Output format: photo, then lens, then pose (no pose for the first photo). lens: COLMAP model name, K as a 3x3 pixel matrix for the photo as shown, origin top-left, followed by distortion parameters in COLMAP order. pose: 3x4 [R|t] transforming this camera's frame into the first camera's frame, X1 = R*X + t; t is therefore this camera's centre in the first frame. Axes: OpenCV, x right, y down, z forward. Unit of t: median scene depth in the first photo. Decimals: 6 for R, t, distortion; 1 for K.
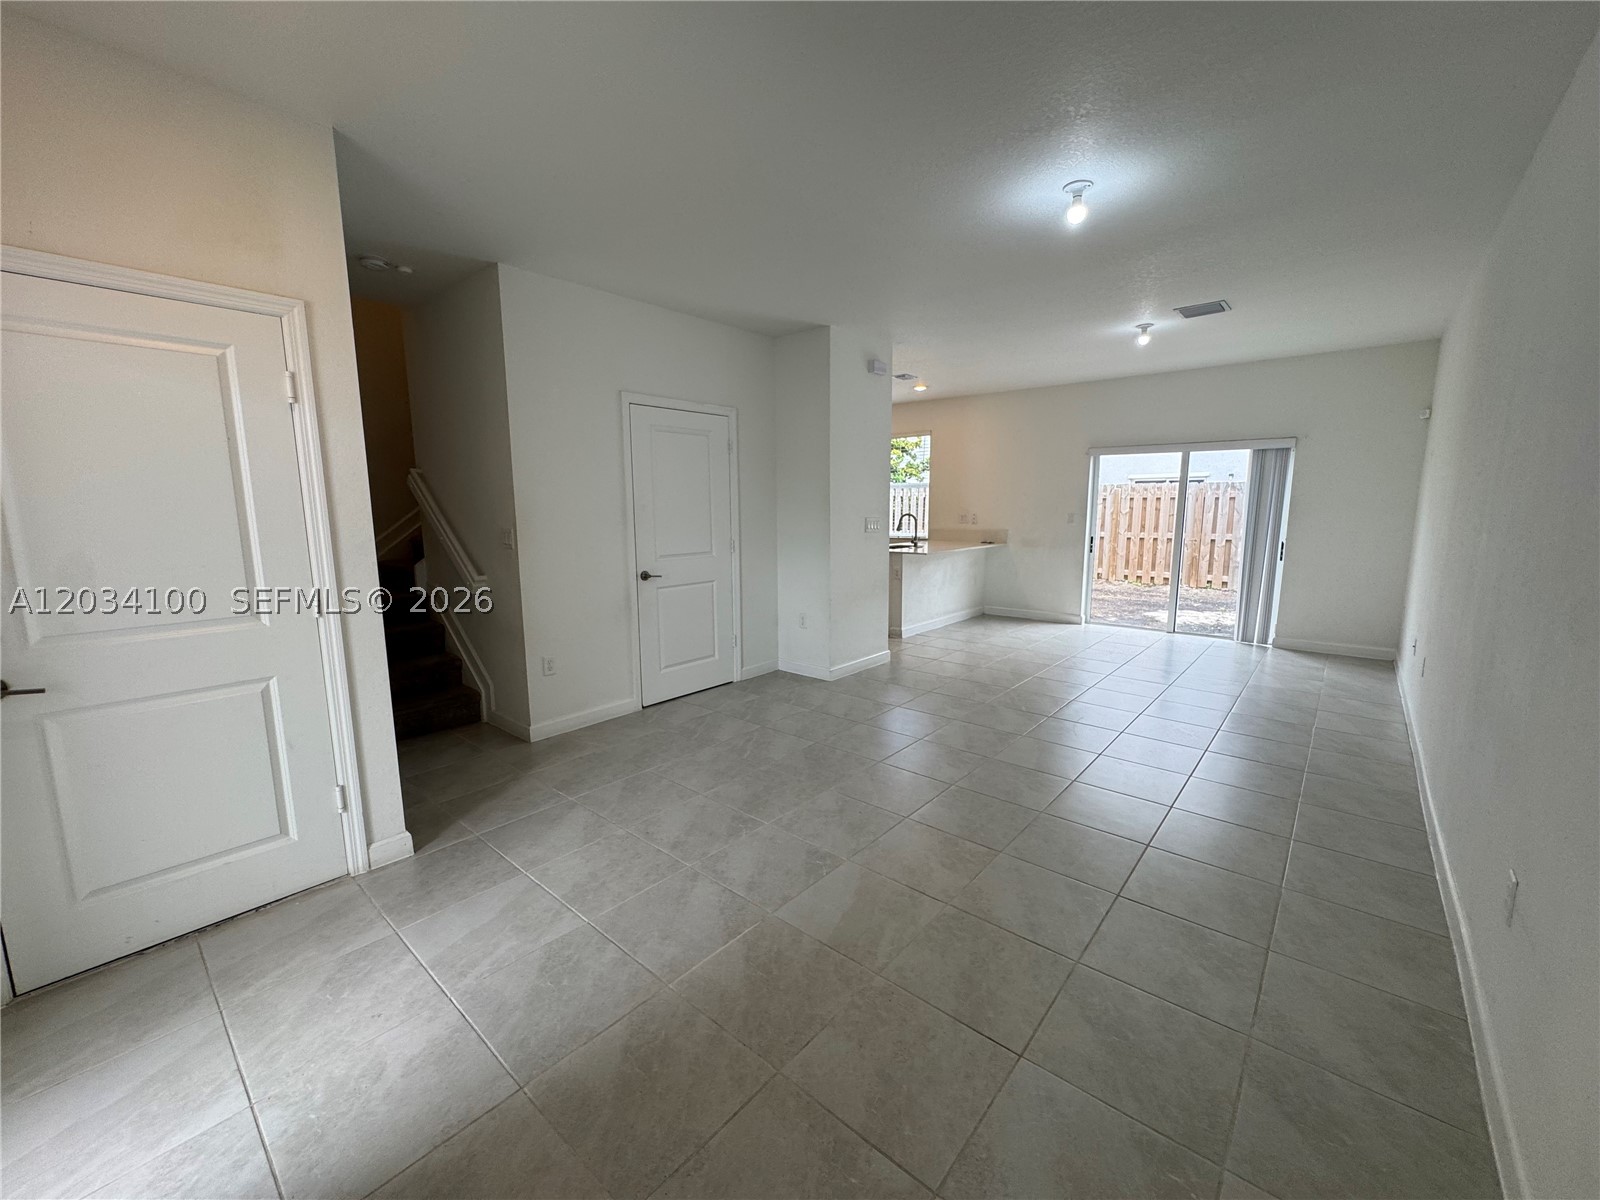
lens RADIAL K [[639.5, 0, 798.3], [0, 639.5, 599.0], [0, 0, 1]] dist [-0.001789, -0.000361]
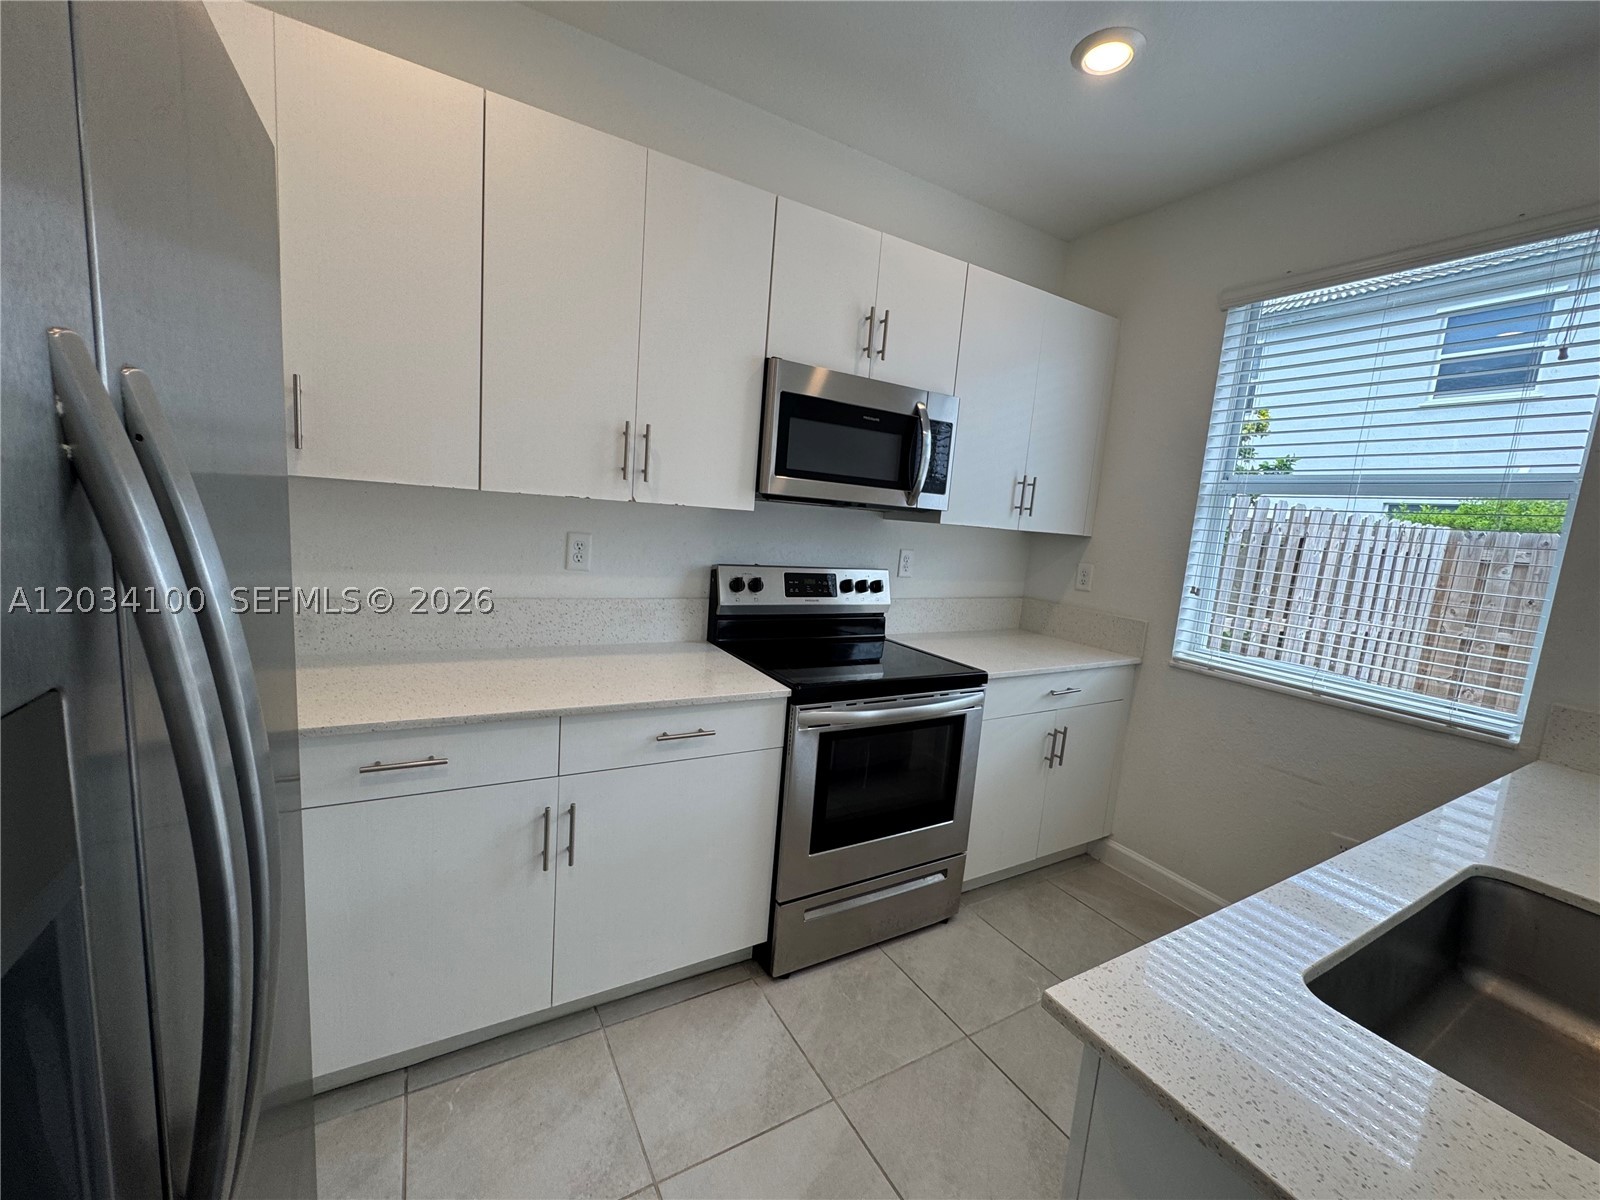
lens RADIAL K [[639.5, 0, 798.3], [0, 639.5, 599.0], [0, 0, 1]] dist [-0.001789, -0.000361]
pose [[0.941827, 0.125776, -0.311677, 0.048597], [-0.134038, 0.990963, -0.005139, -0.119079], [0.308214, 0.046616, 0.950174, 0.802269]]
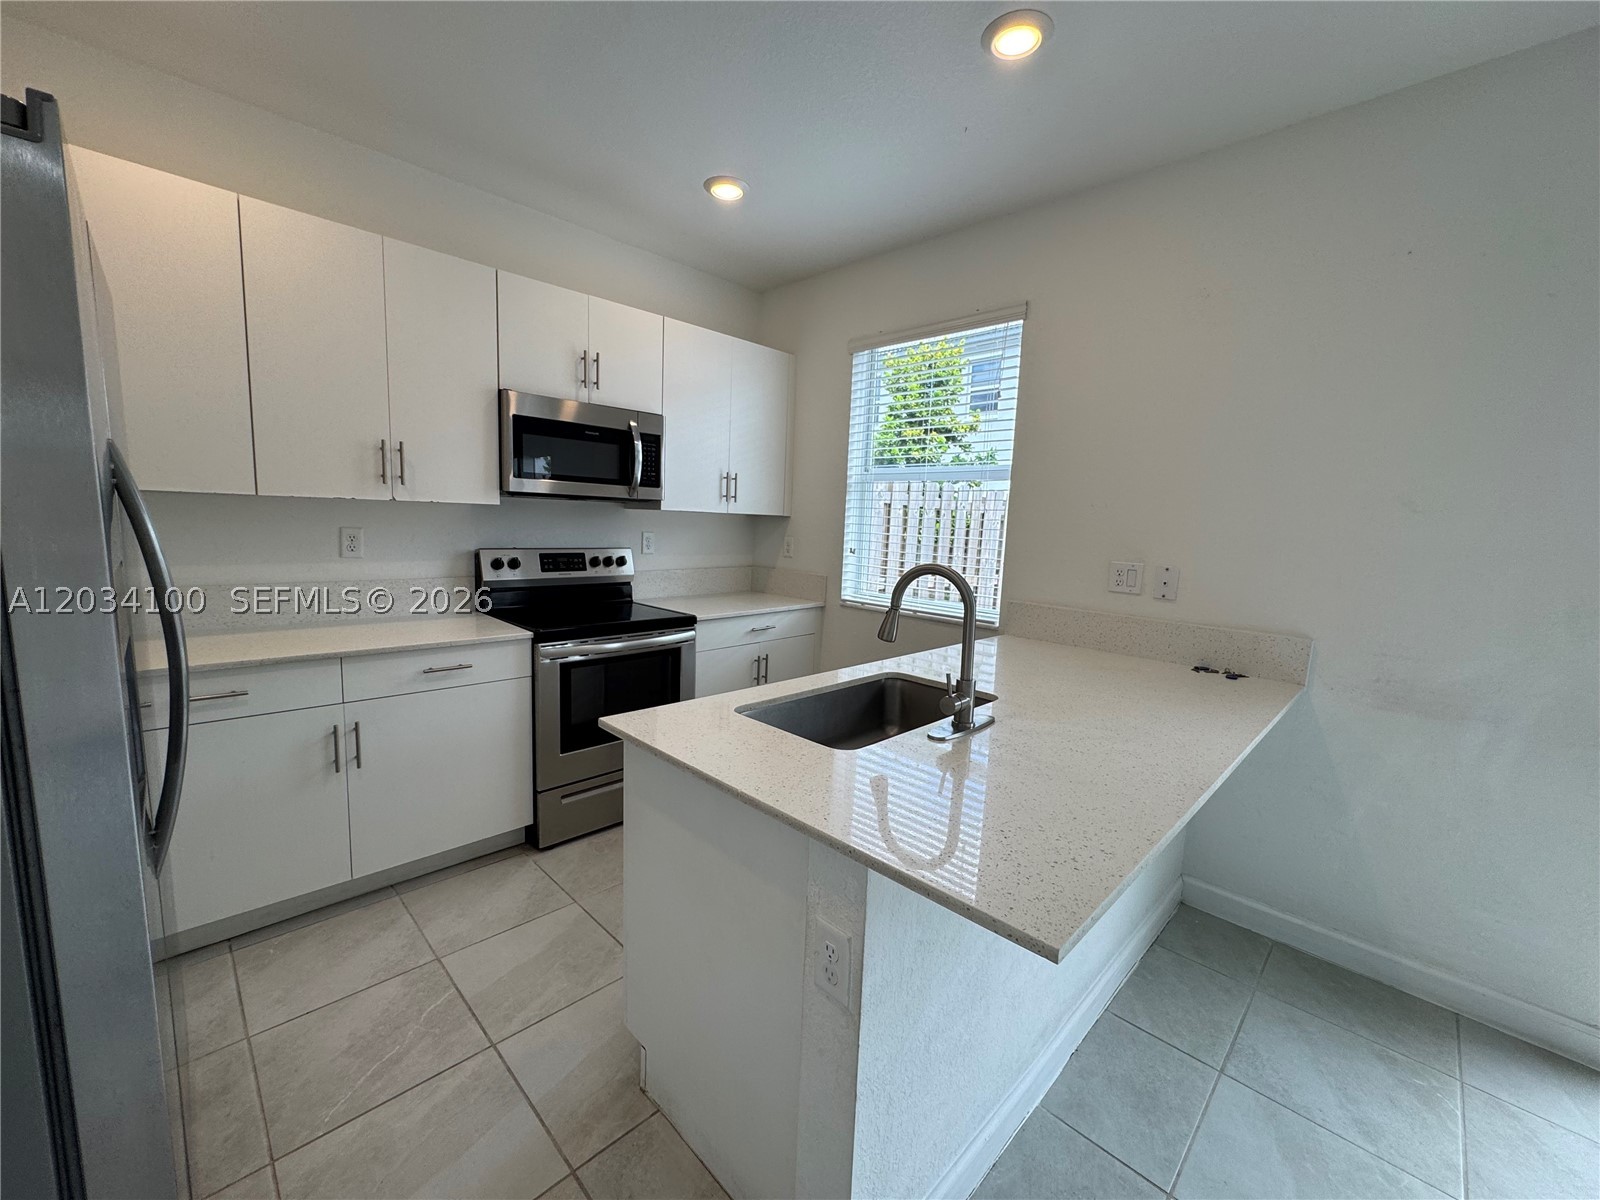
lens RADIAL K [[639.5, 0, 798.3], [0, 639.5, 599.0], [0, 0, 1]] dist [-0.001789, -0.000361]
pose [[0.996324, 0.056549, -0.064343, 0.127944], [-0.058141, 0.998040, -0.023151, -0.104790], [0.062908, 0.026807, 0.997659, 0.714365]]
